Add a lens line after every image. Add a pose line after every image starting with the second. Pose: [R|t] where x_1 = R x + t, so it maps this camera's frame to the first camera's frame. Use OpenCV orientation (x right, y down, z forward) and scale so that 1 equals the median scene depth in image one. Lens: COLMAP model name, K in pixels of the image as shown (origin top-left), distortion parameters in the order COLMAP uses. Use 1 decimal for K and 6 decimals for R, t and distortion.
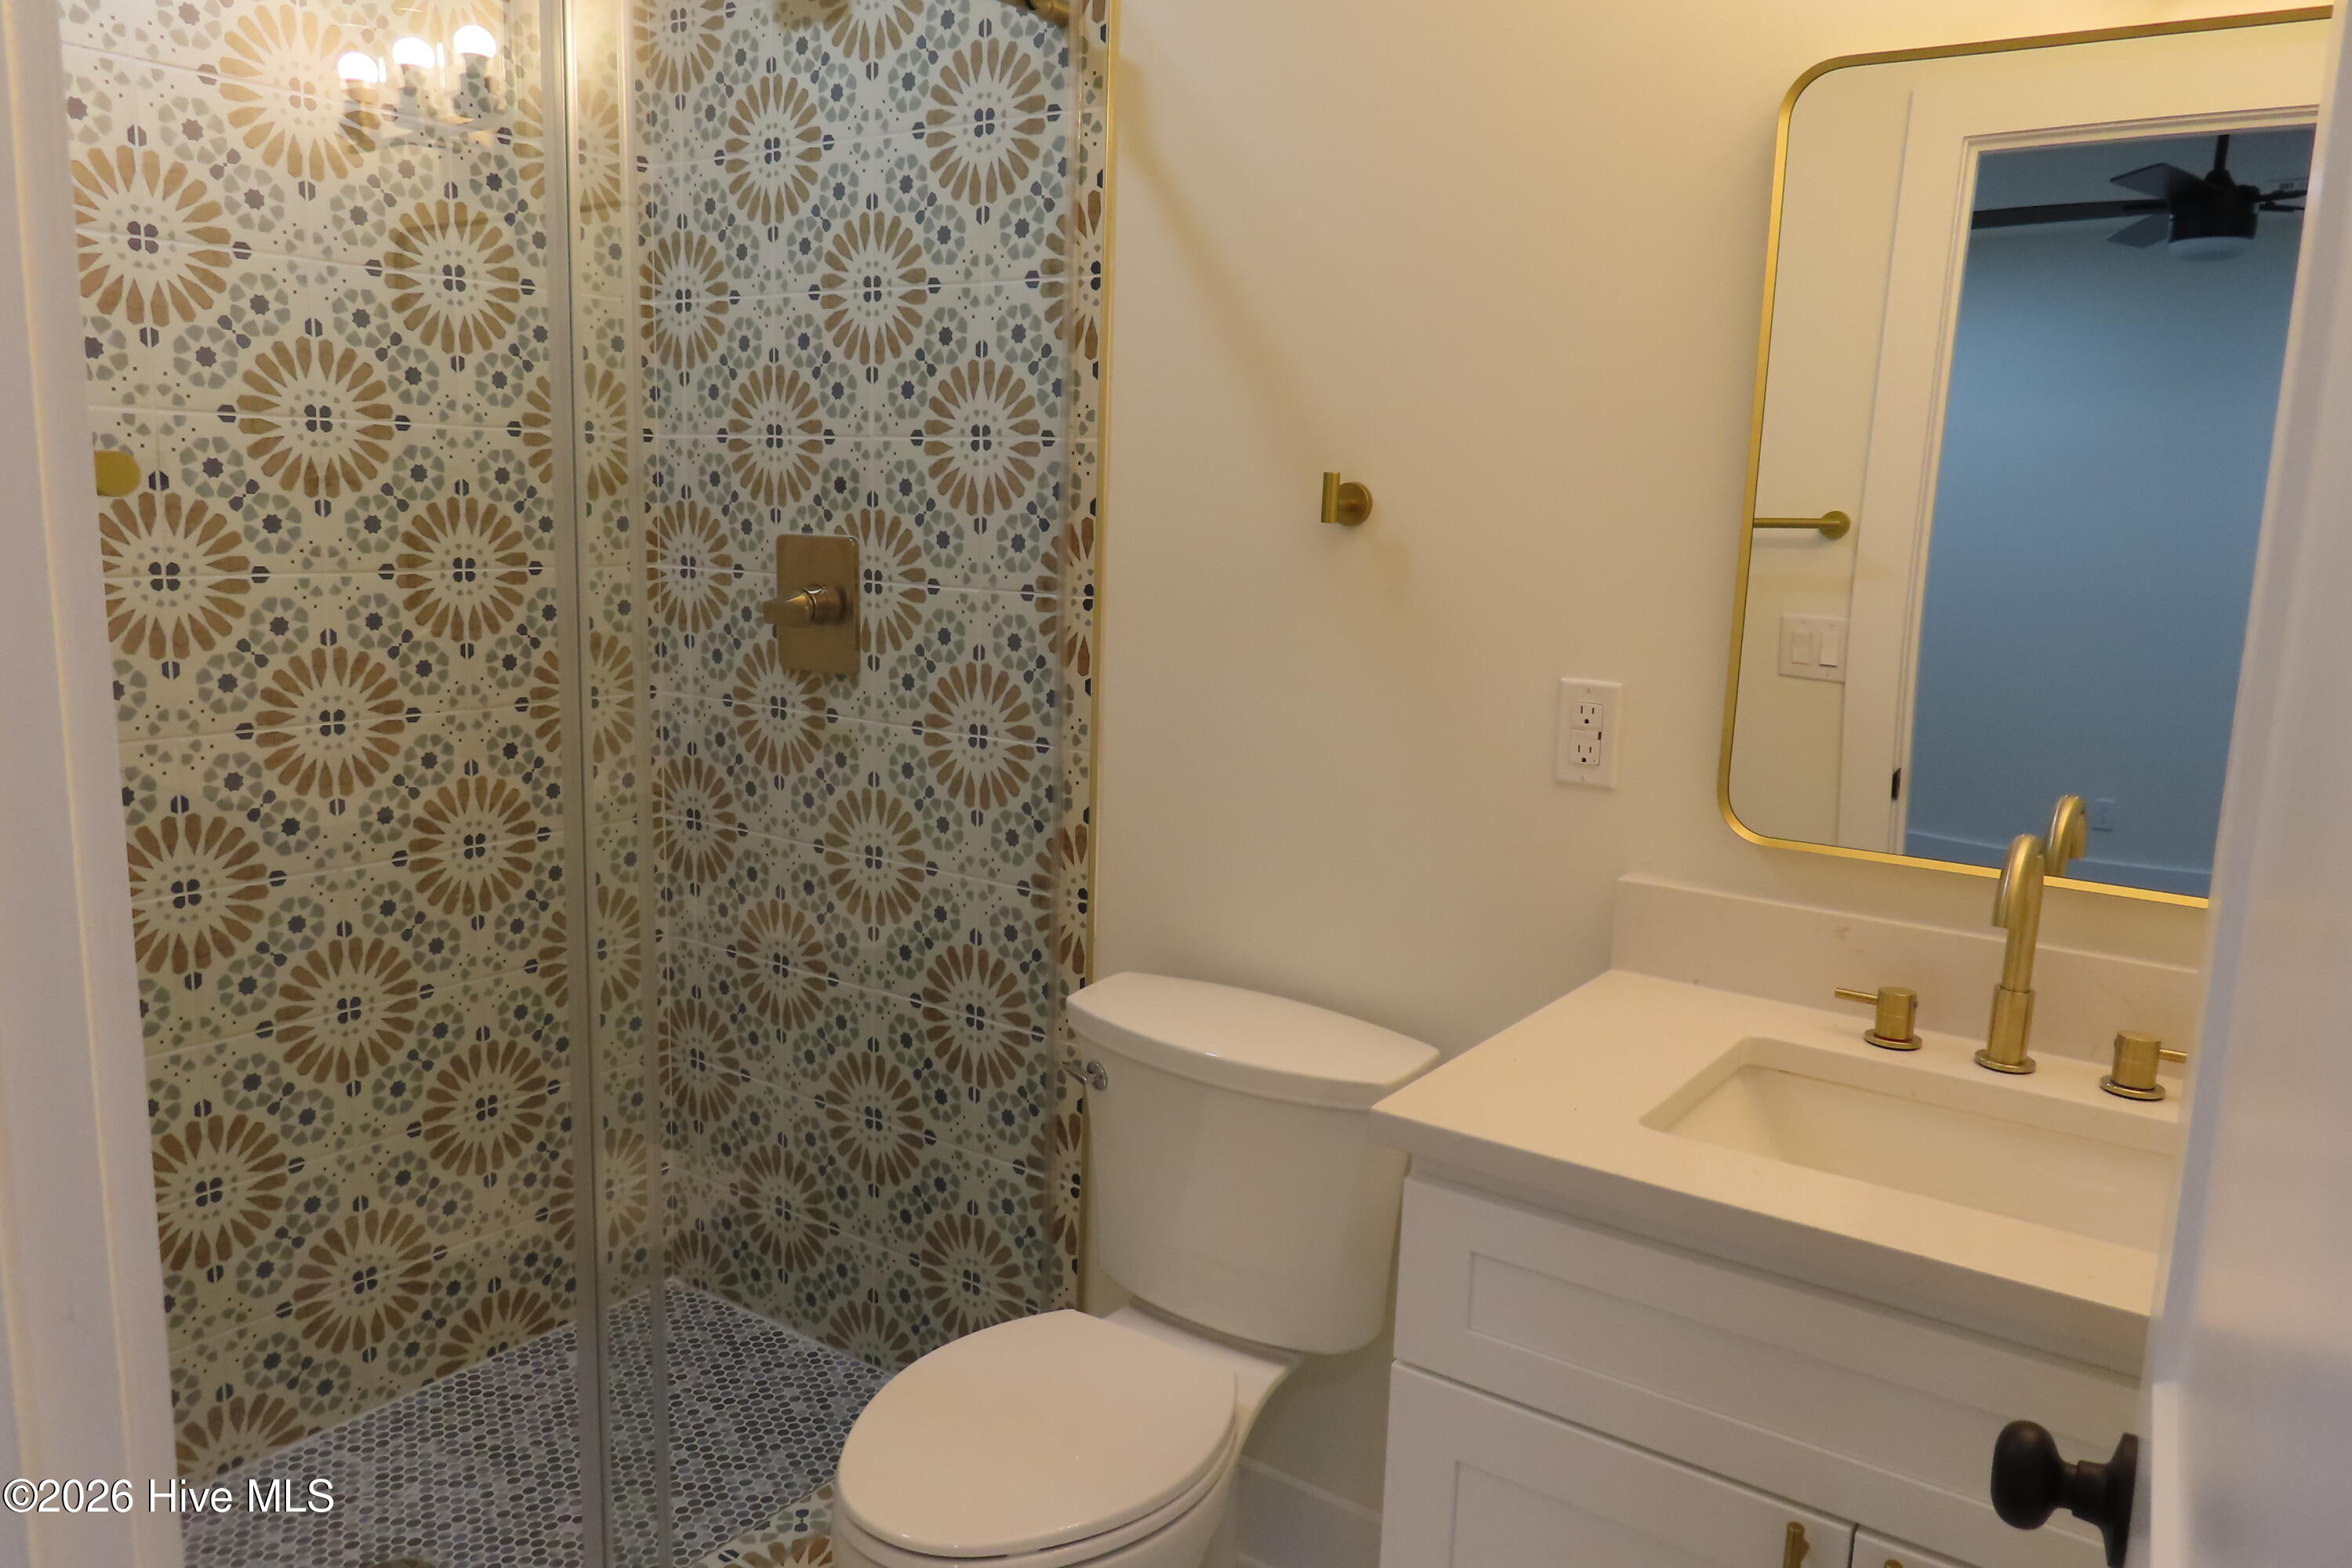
lens RADIAL K [[1690.4, 0, 1169.4], [0, 1690.4, 785.1], [0, 0, 1]] dist [-0.015011, 0.004208]
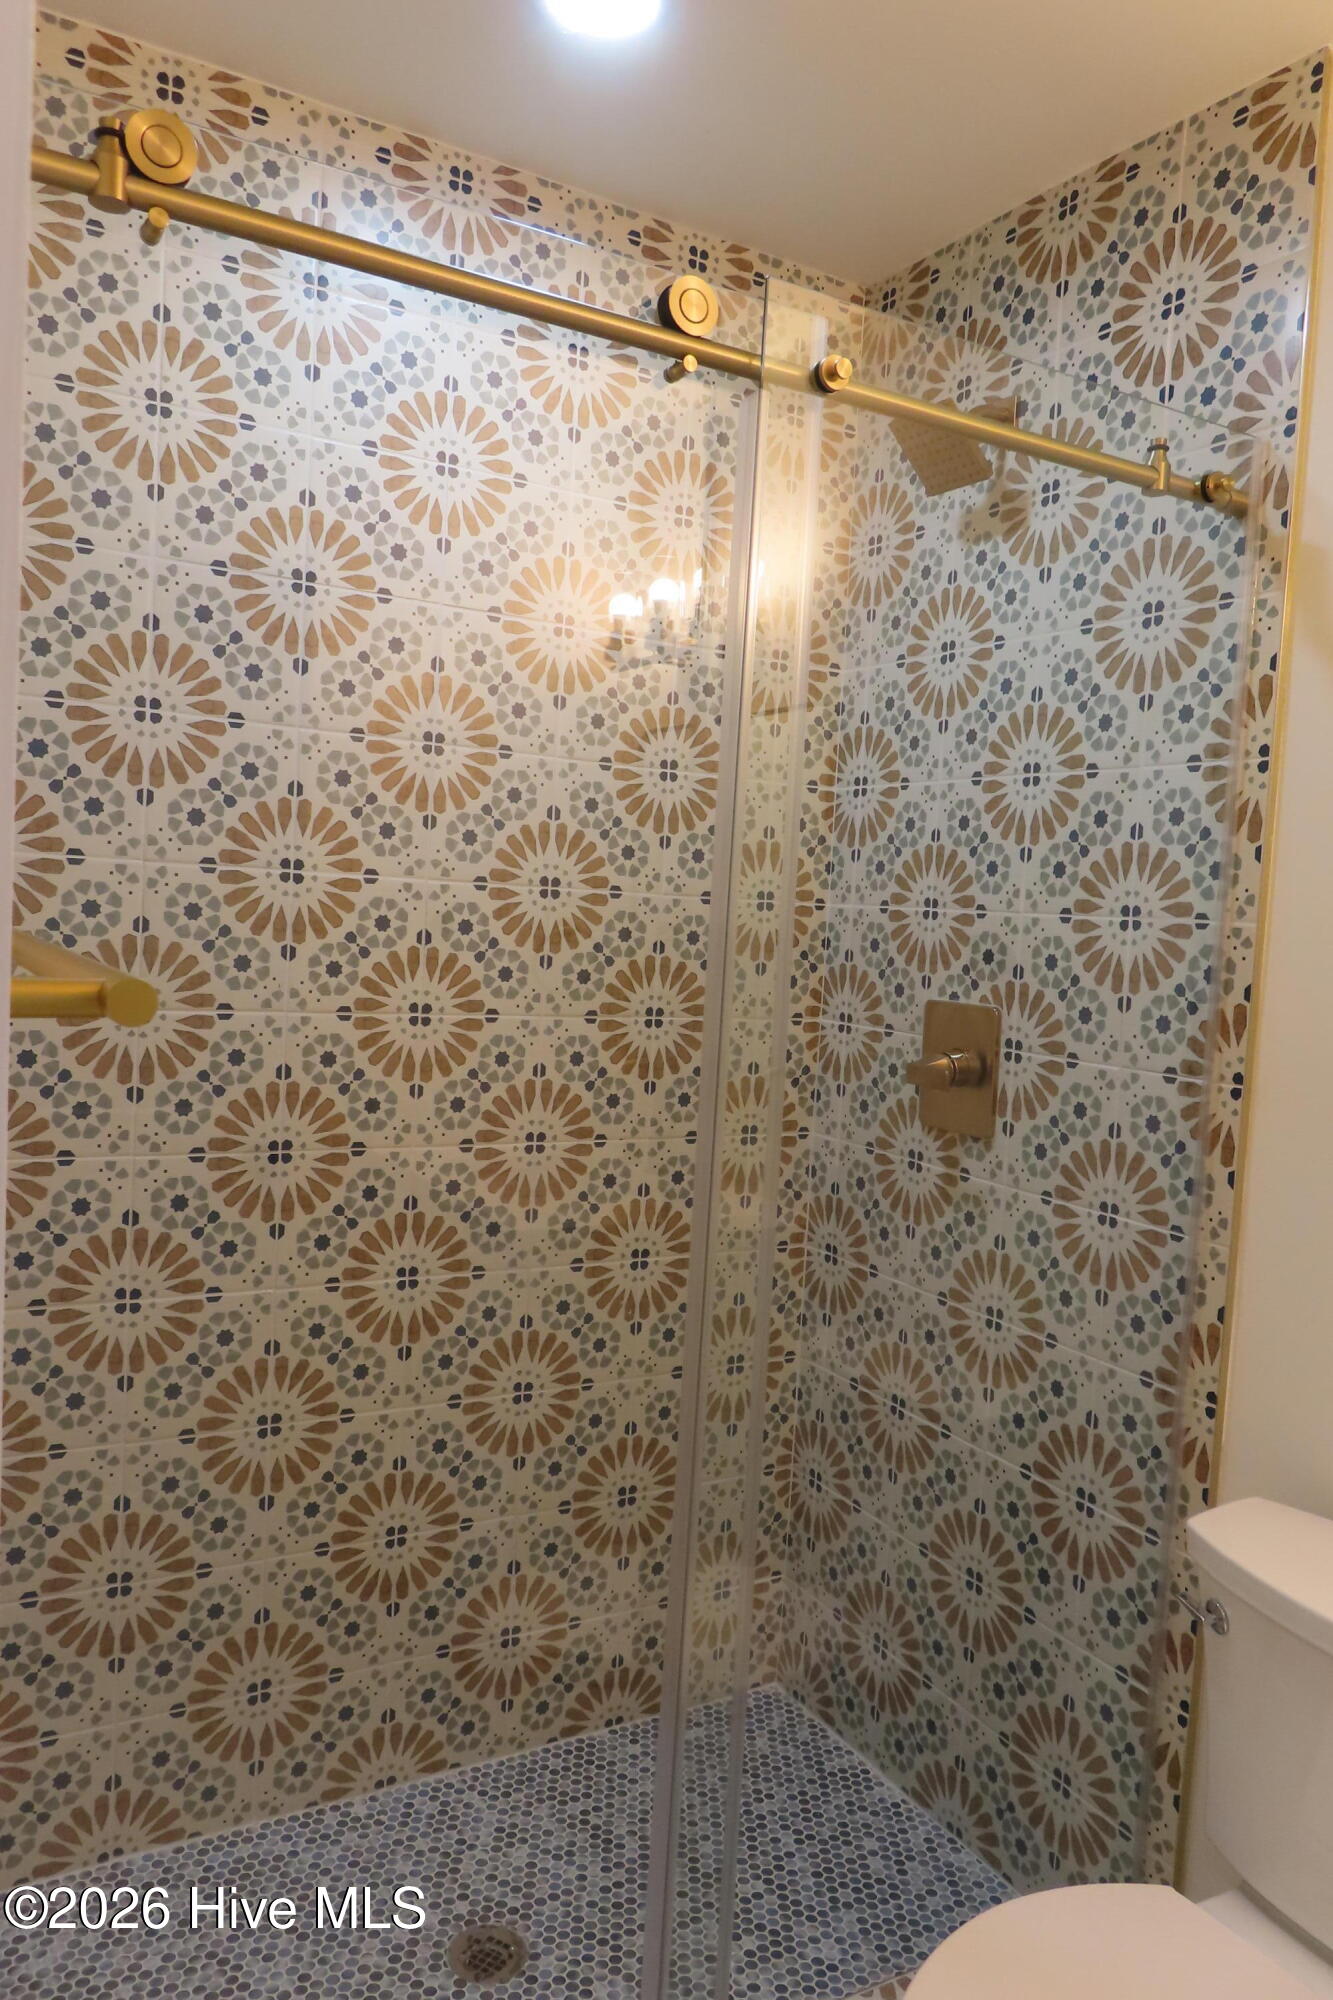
lens RADIAL K [[1437.5, 0, 658.6], [0, 1437.5, 1000.3], [0, 0, 1]] dist [-0.015011, 0.004208]
pose [[0.909391, 0.047172, -0.413258, -0.011735], [-0.099627, 0.989330, -0.106303, -0.037724], [0.403834, 0.137842, 0.904388, 0.120203]]
